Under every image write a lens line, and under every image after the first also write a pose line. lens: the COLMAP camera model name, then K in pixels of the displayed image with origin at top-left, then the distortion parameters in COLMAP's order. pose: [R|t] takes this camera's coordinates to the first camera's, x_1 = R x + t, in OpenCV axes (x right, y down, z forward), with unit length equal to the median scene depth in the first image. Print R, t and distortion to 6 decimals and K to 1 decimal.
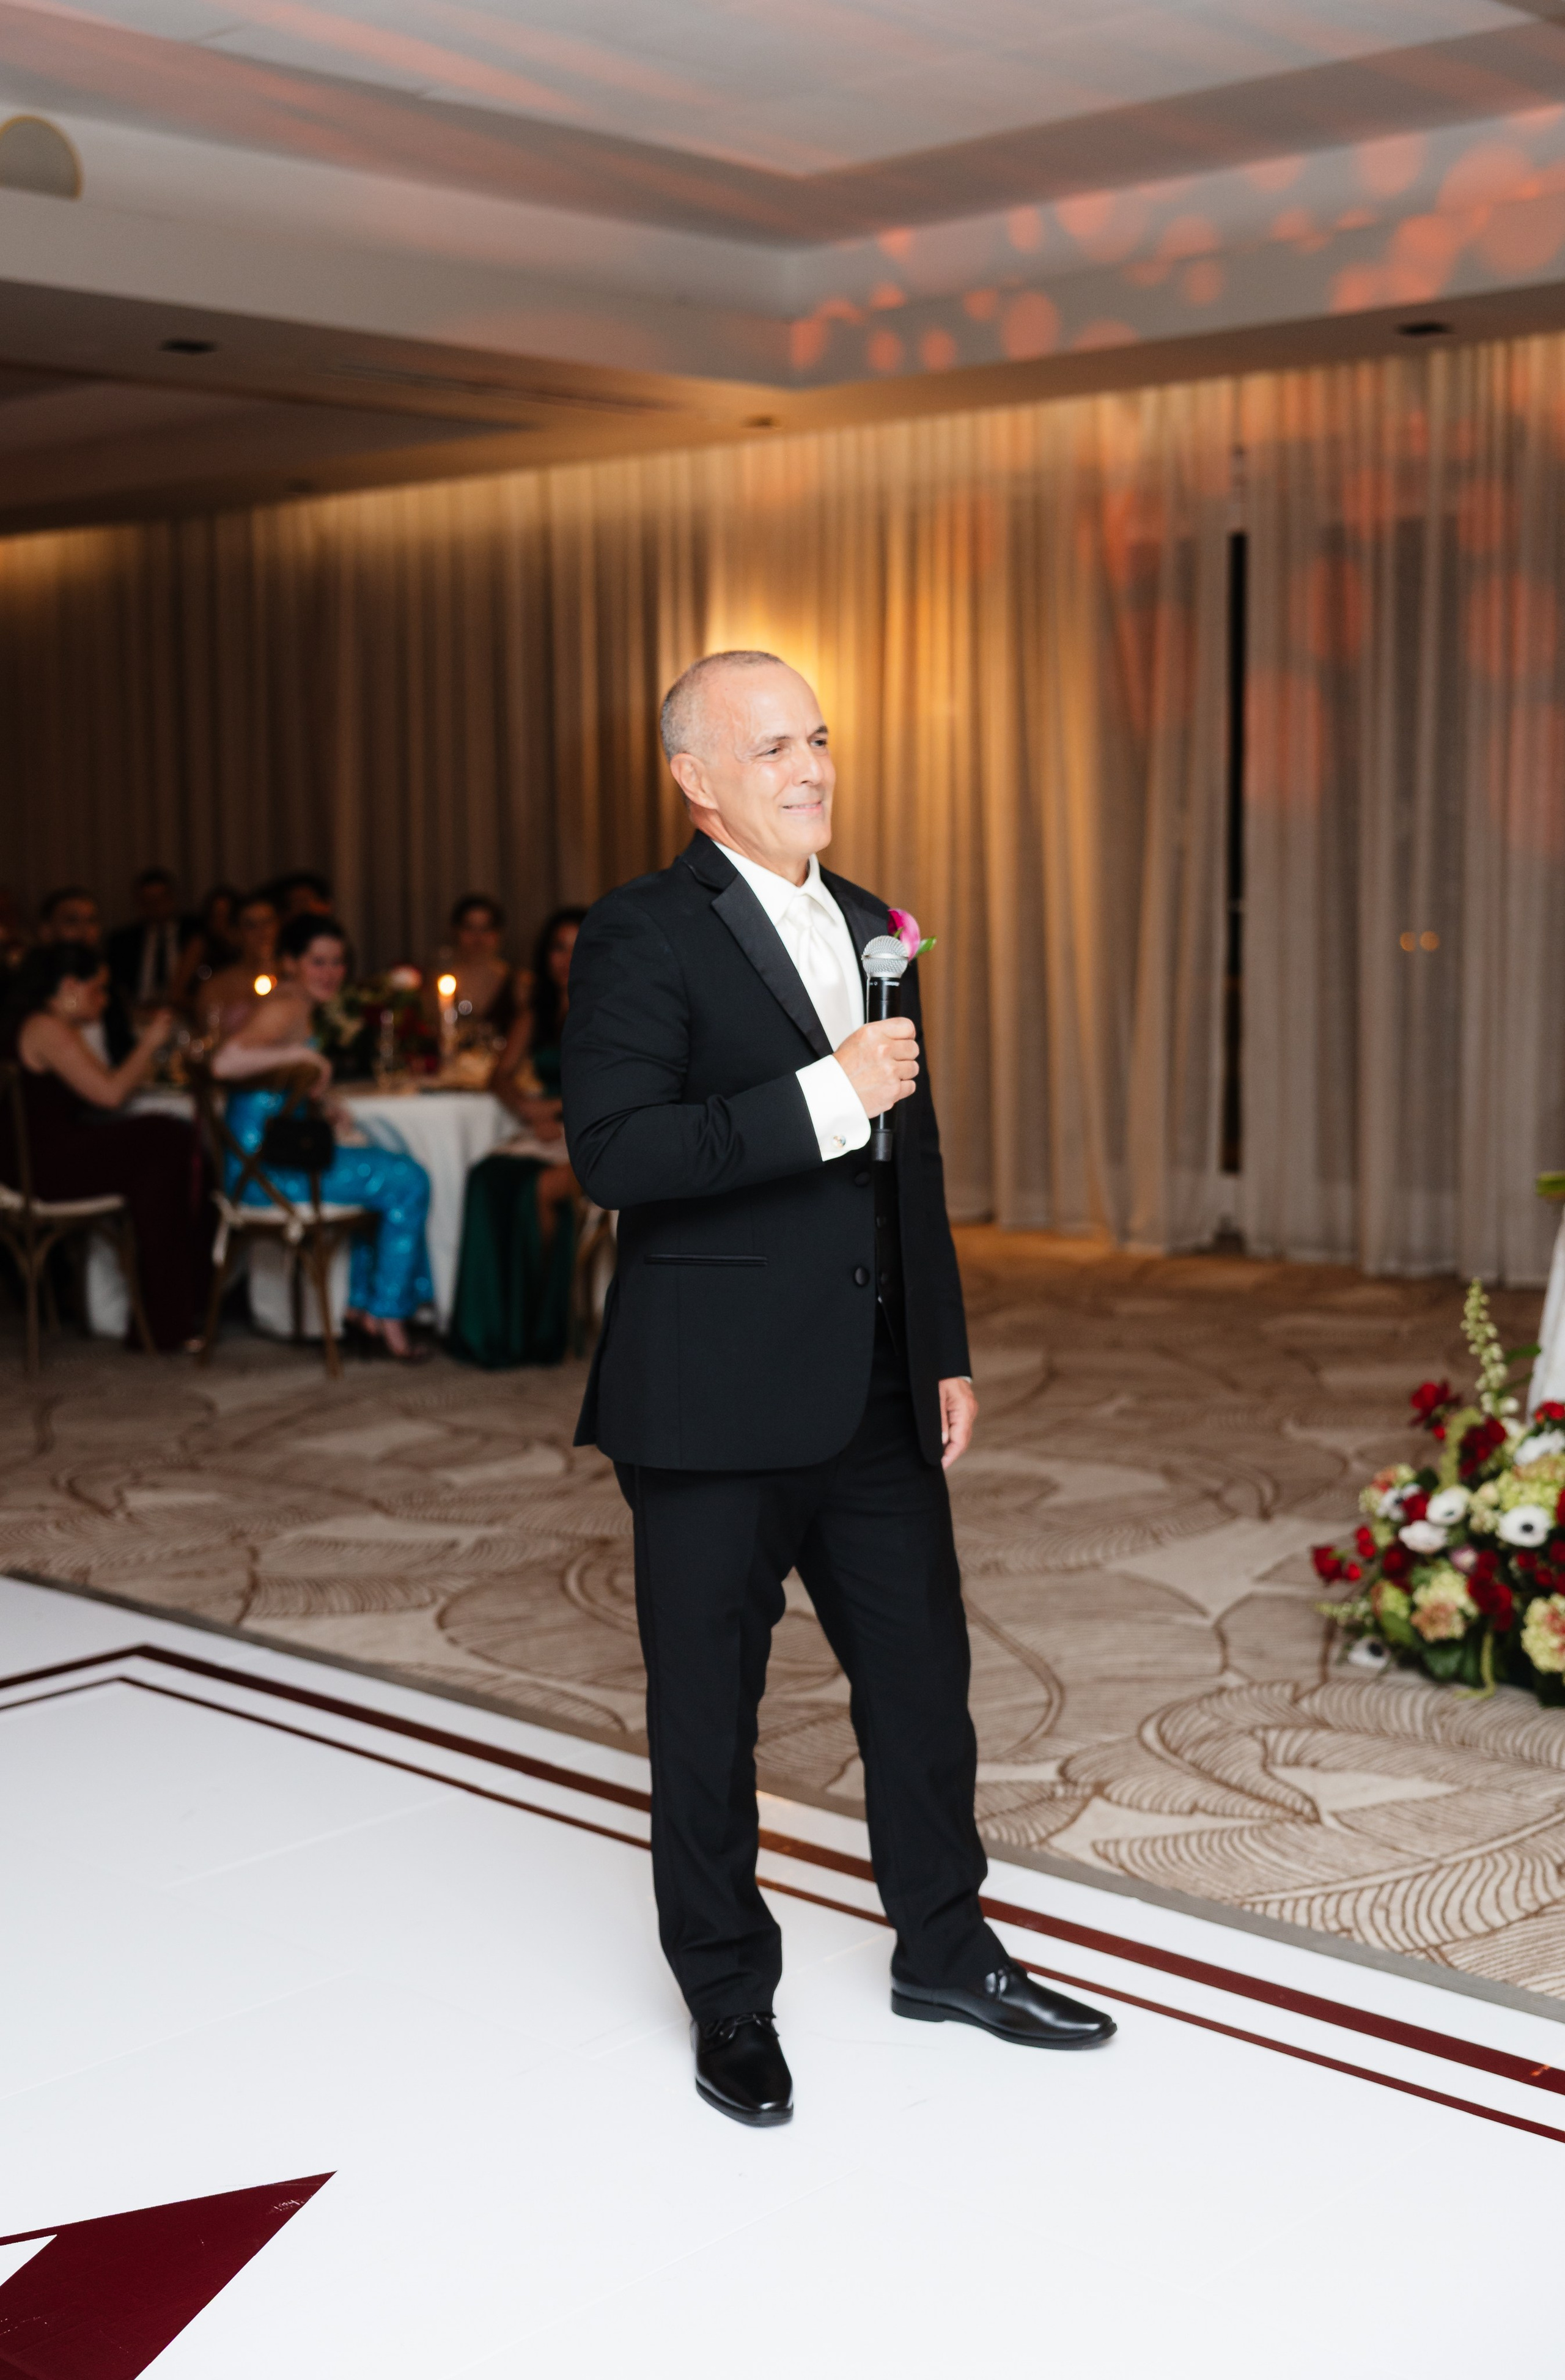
lens RADIAL K [[3022.5, 0, 802.9], [0, 3022.5, 1133.7], [0, 0, 1]] dist [-0.004799, 0.000000]
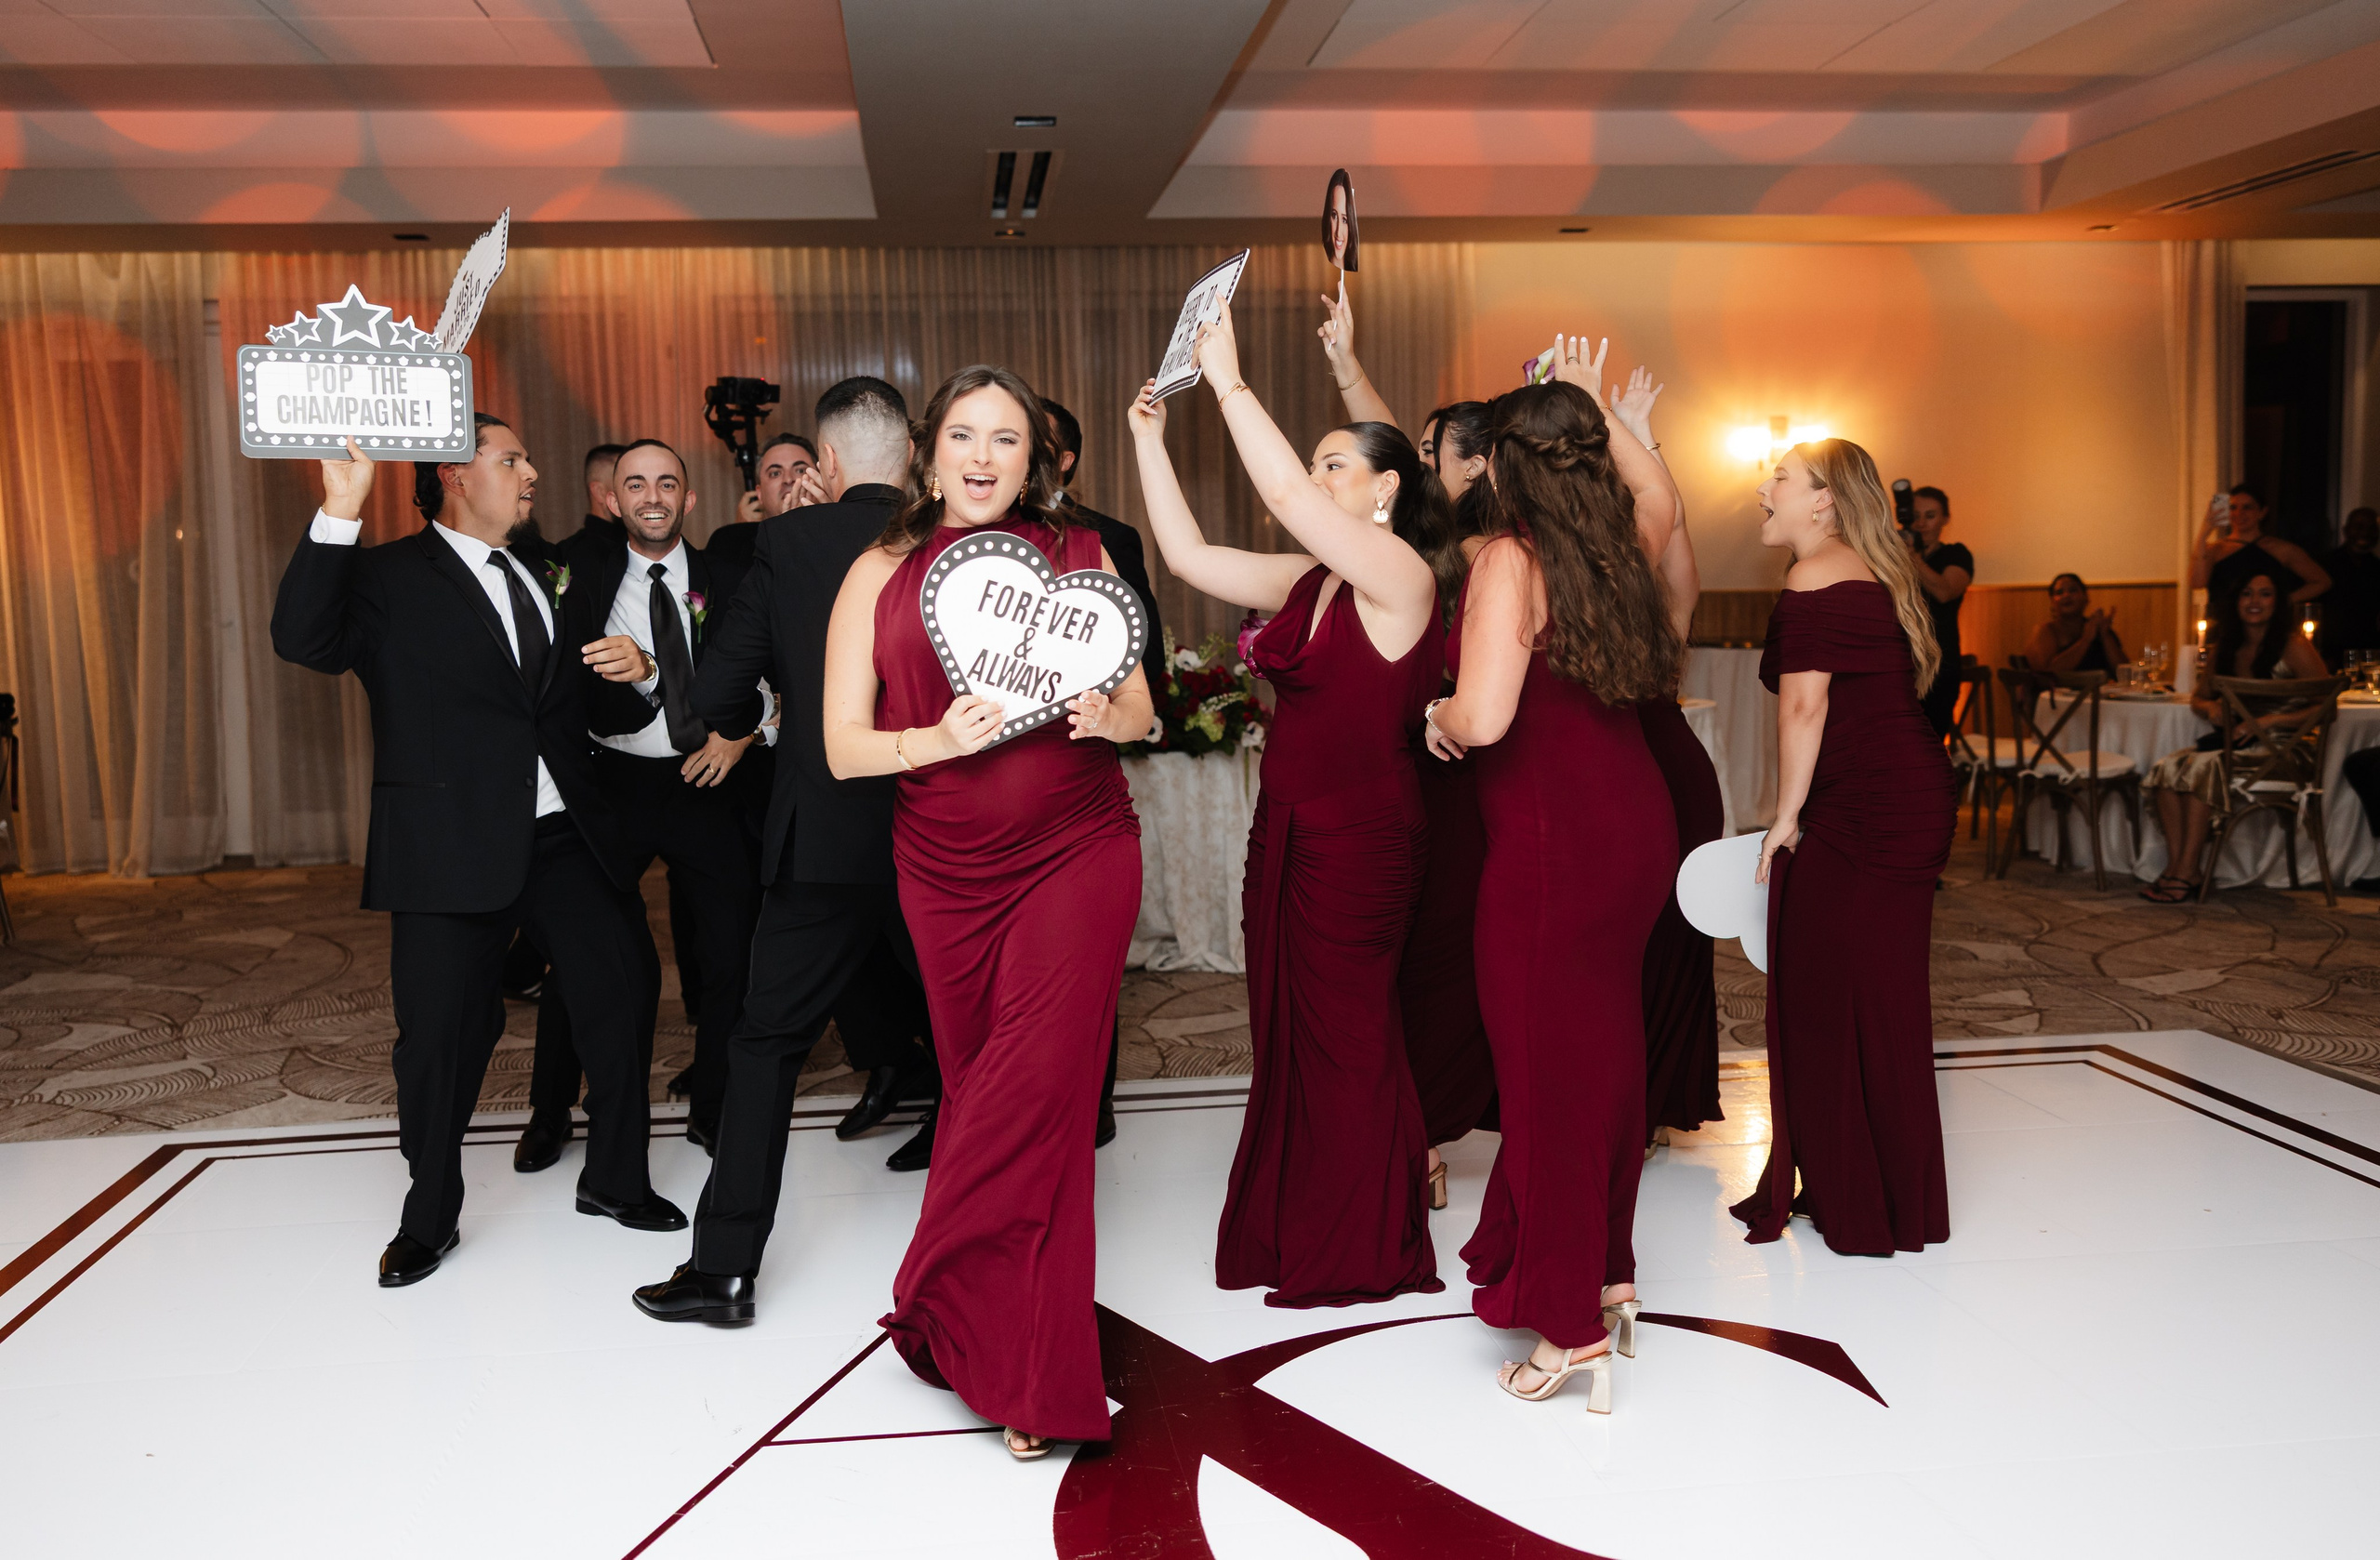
lens RADIAL K [[2130.2, 0, 1189.1], [0, 2130.2, 759.4], [0, 0, 1]] dist [0.007462, 0.008362]
pose [[0.650221, -0.076494, 0.755885, -0.345531], [0.095150, 0.995284, 0.018872, 0.013045], [-0.753764, 0.059651, 0.654433, 0.010376]]
